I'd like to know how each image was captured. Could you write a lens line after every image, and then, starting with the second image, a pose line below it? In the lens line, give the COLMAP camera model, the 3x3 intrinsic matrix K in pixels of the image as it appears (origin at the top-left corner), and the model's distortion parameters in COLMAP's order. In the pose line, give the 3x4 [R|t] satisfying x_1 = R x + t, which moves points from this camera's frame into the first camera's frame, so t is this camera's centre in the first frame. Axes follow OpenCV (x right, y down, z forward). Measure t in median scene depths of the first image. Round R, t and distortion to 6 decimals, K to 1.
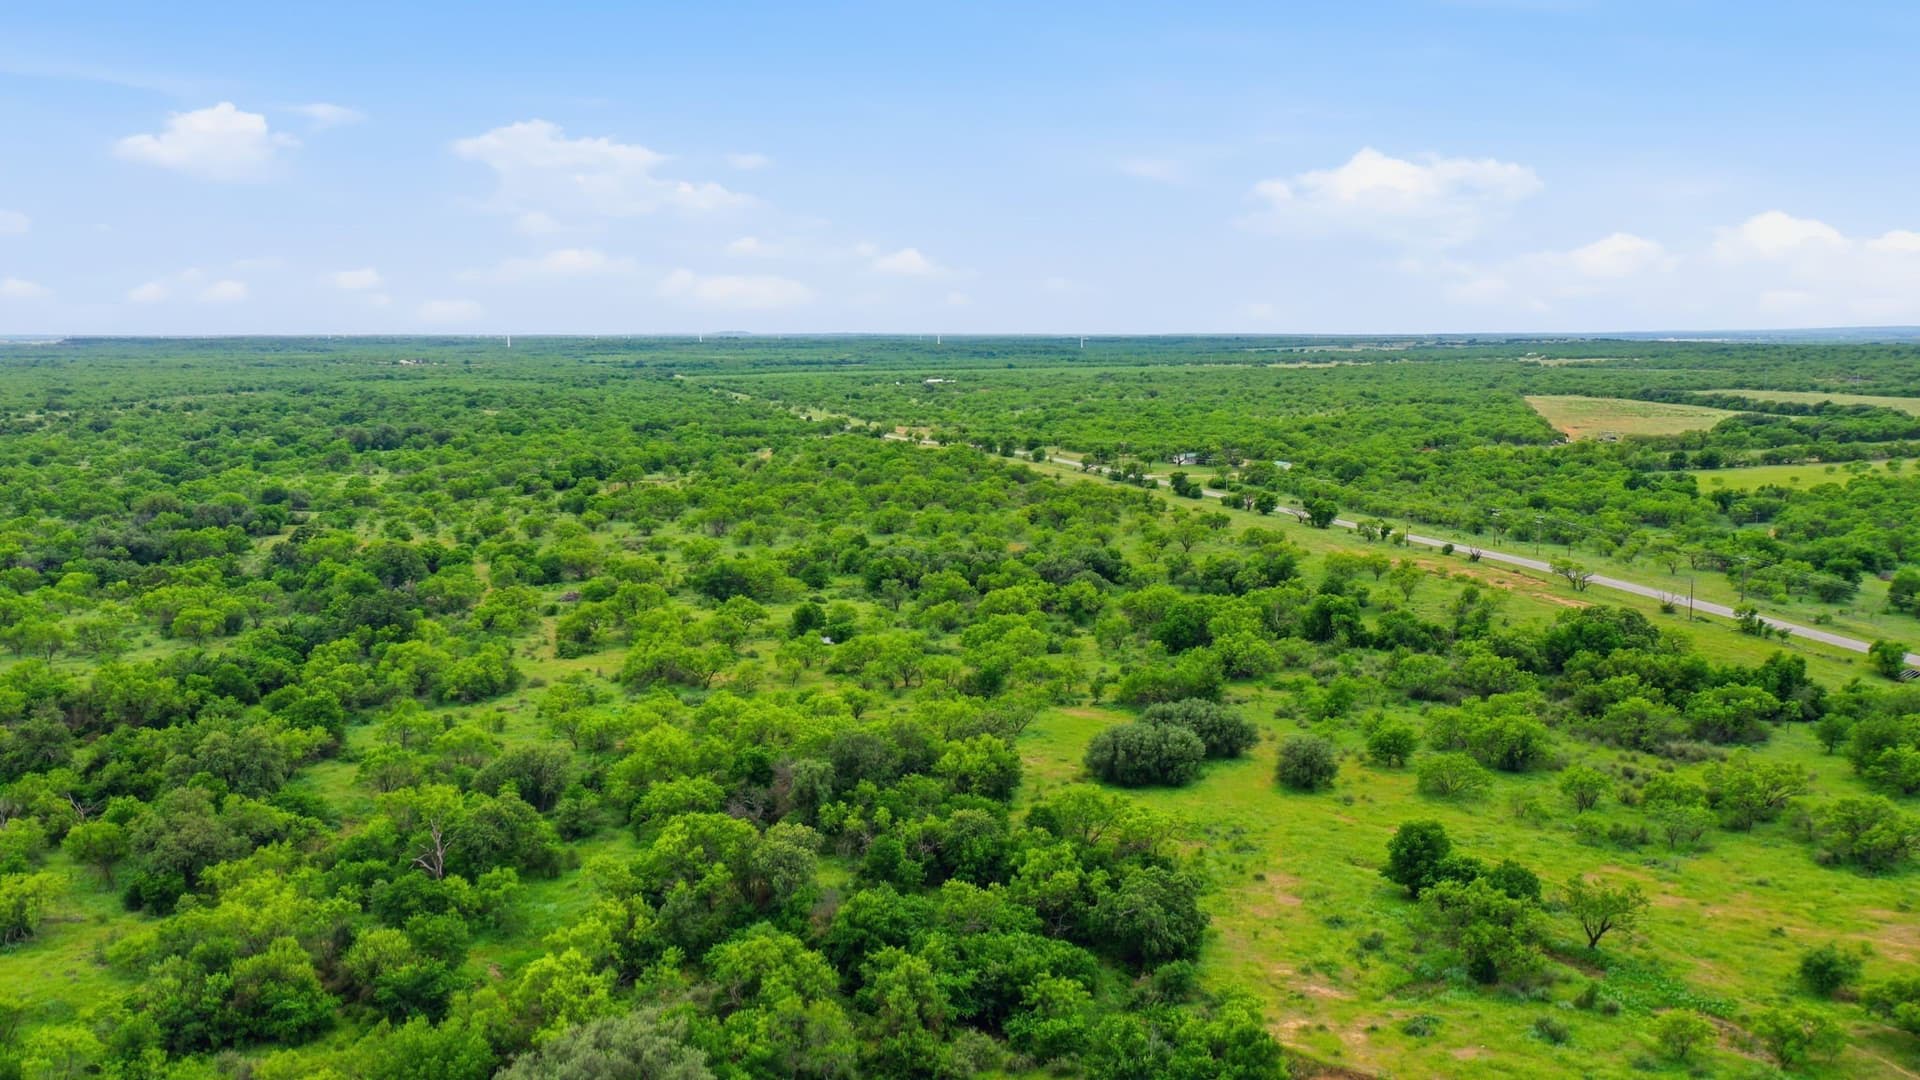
lens RADIAL K [[1520.6, 0, 968.9], [0, 1520.6, 540.9], [0, 0, 1]] dist [-0.000766, -0.016579]
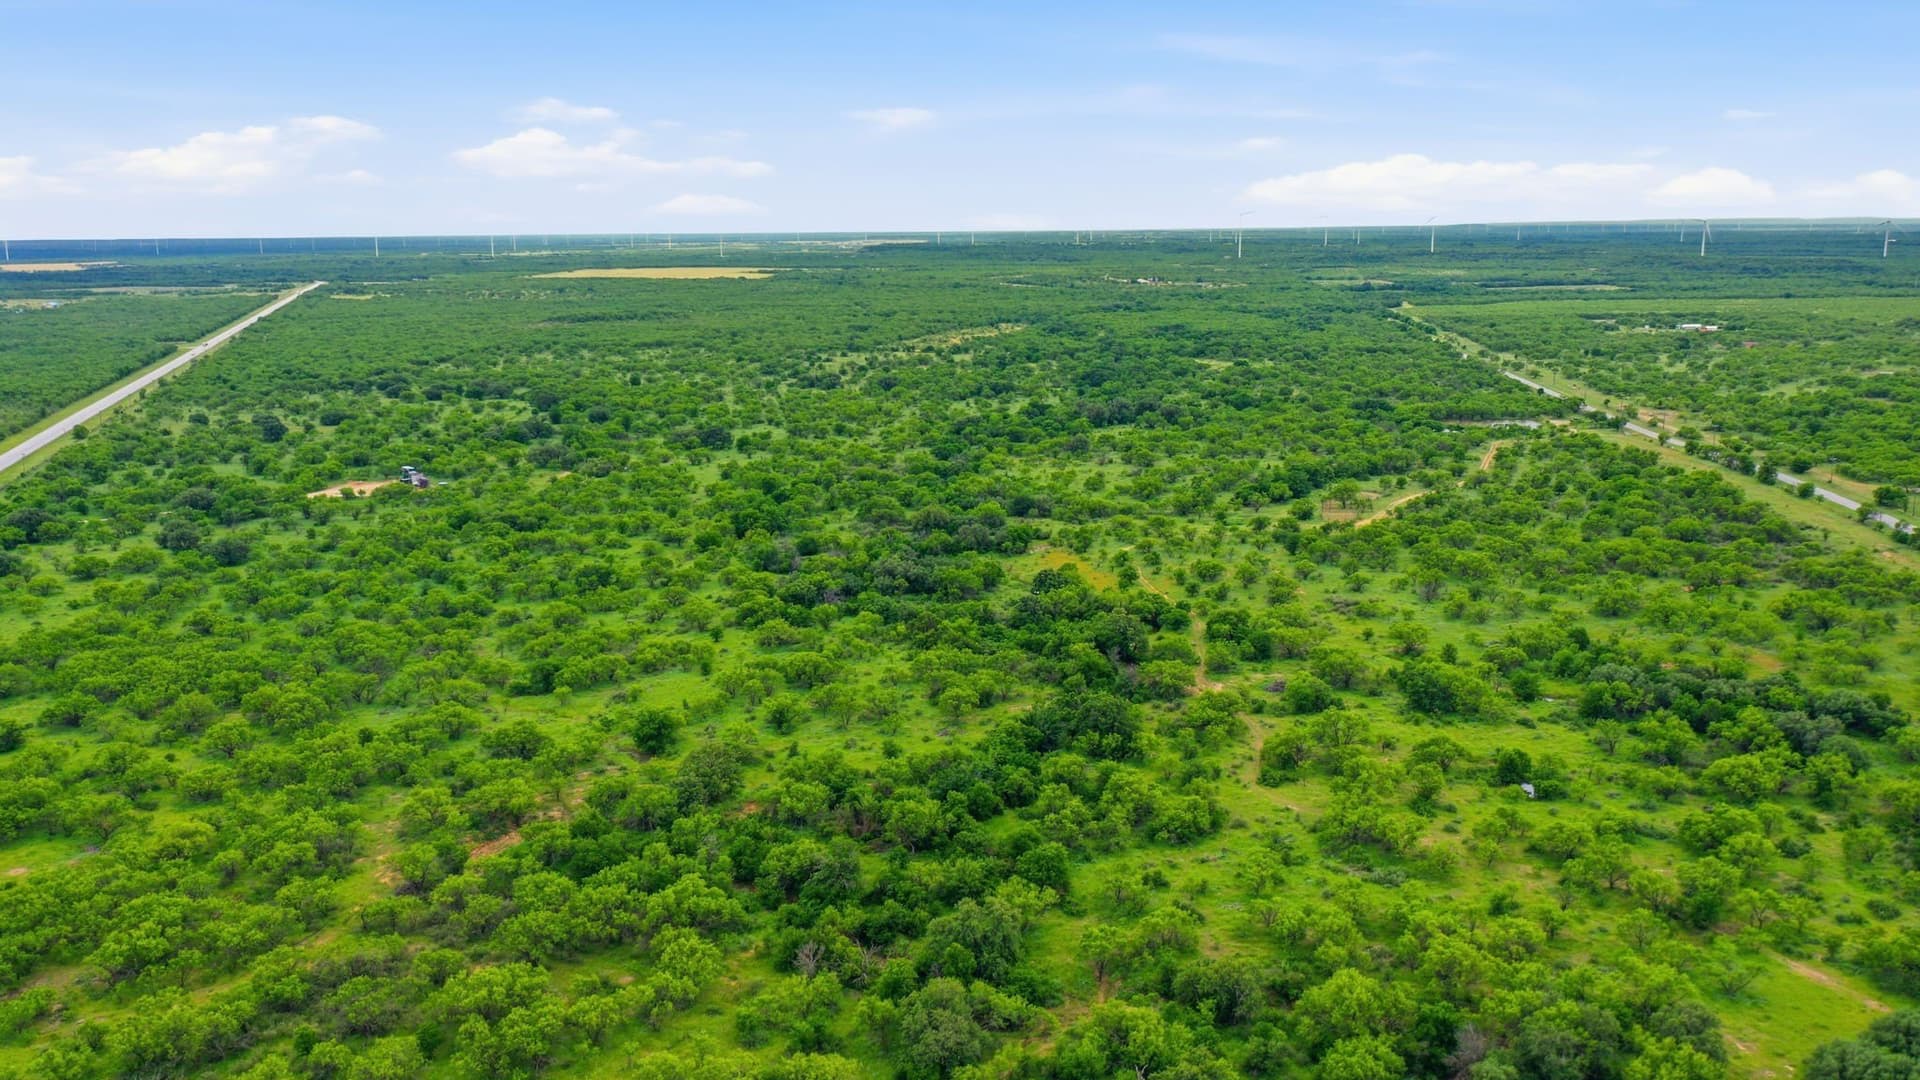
lens RADIAL K [[1520.6, 0, 990.1], [0, 1520.6, 542.6], [0, 0, 1]] dist [-0.000766, -0.016579]
pose [[0.899872, 0.084469, -0.427896, -0.001098], [-0.053277, 0.995009, 0.084378, -0.110434], [0.432888, -0.053132, 0.899881, -0.014912]]
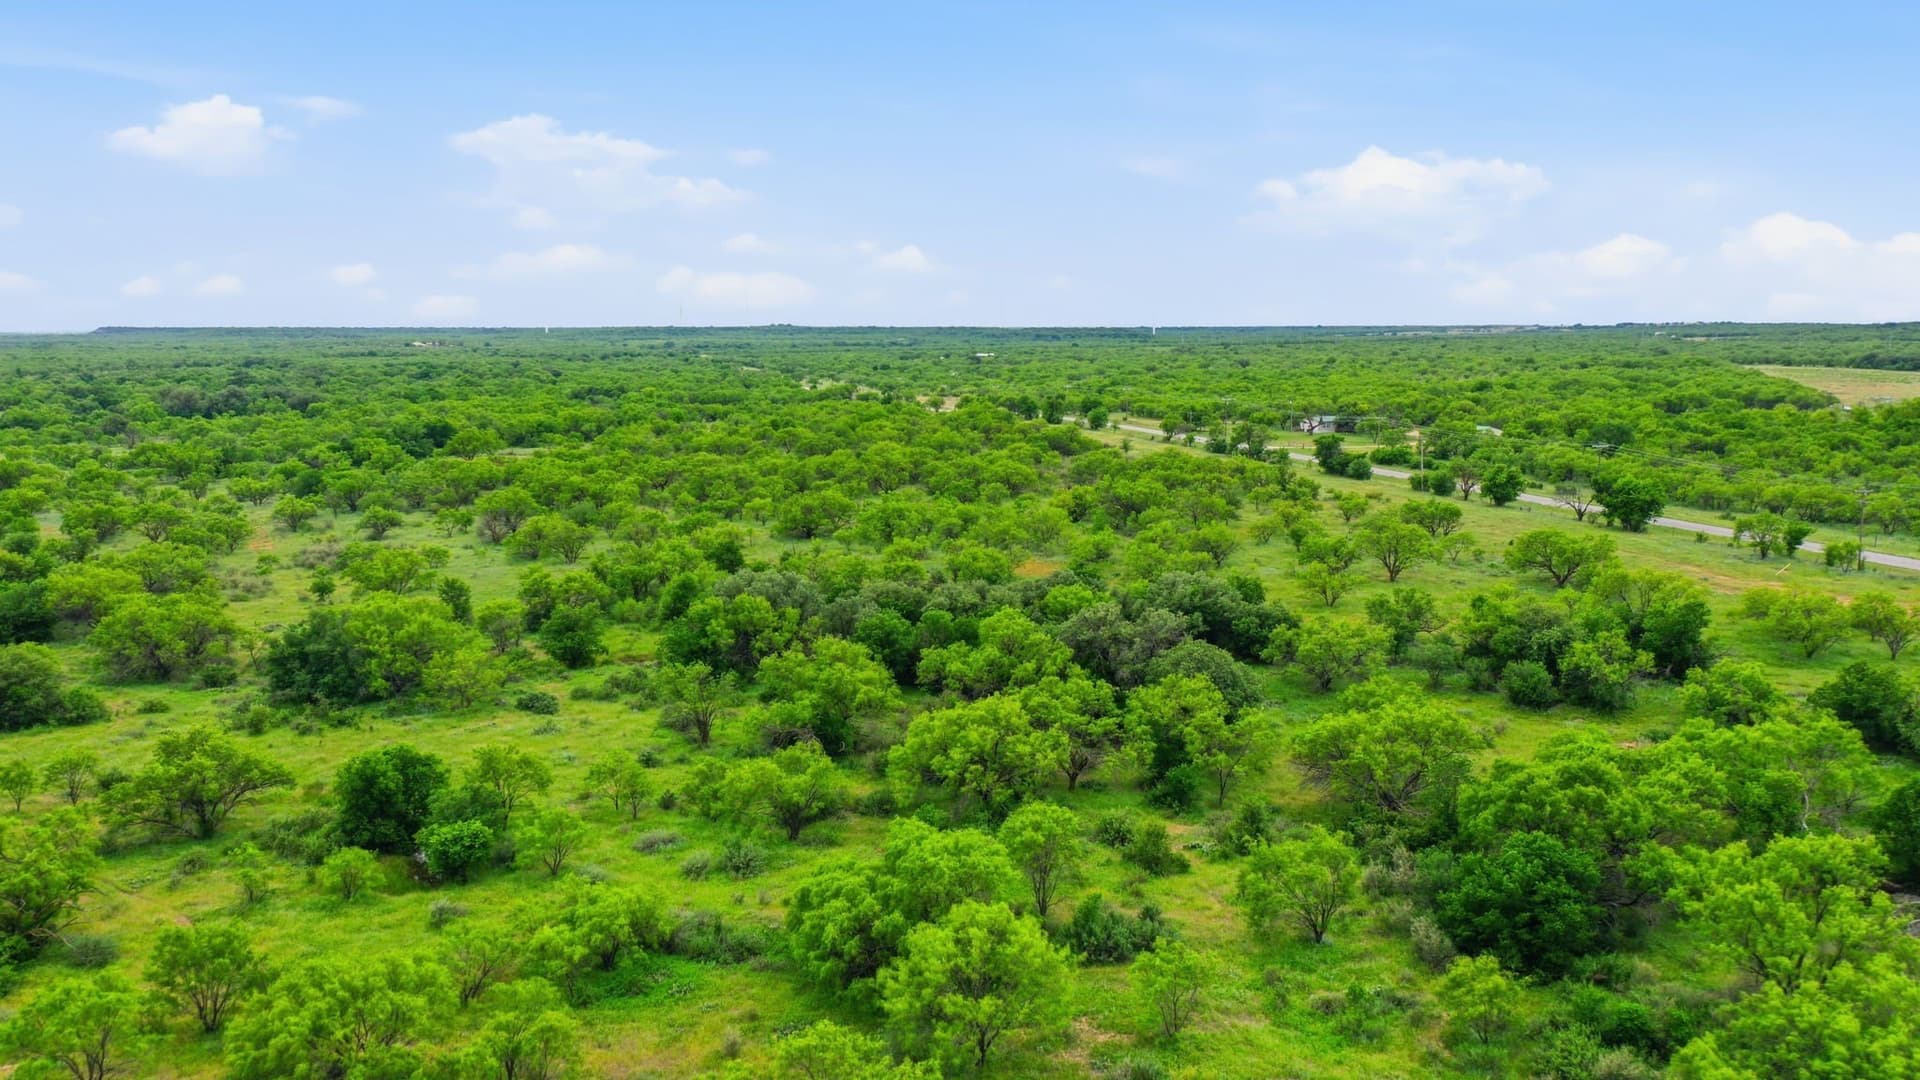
lens RADIAL K [[1520.6, 0, 973.2], [0, 1520.6, 558.6], [0, 0, 1]] dist [-0.000766, -0.016579]
pose [[0.999068, 0.004980, -0.042881, 0.028895], [-0.004421, 0.999904, 0.013121, -0.005143], [0.042942, -0.012919, 0.998994, 0.469132]]
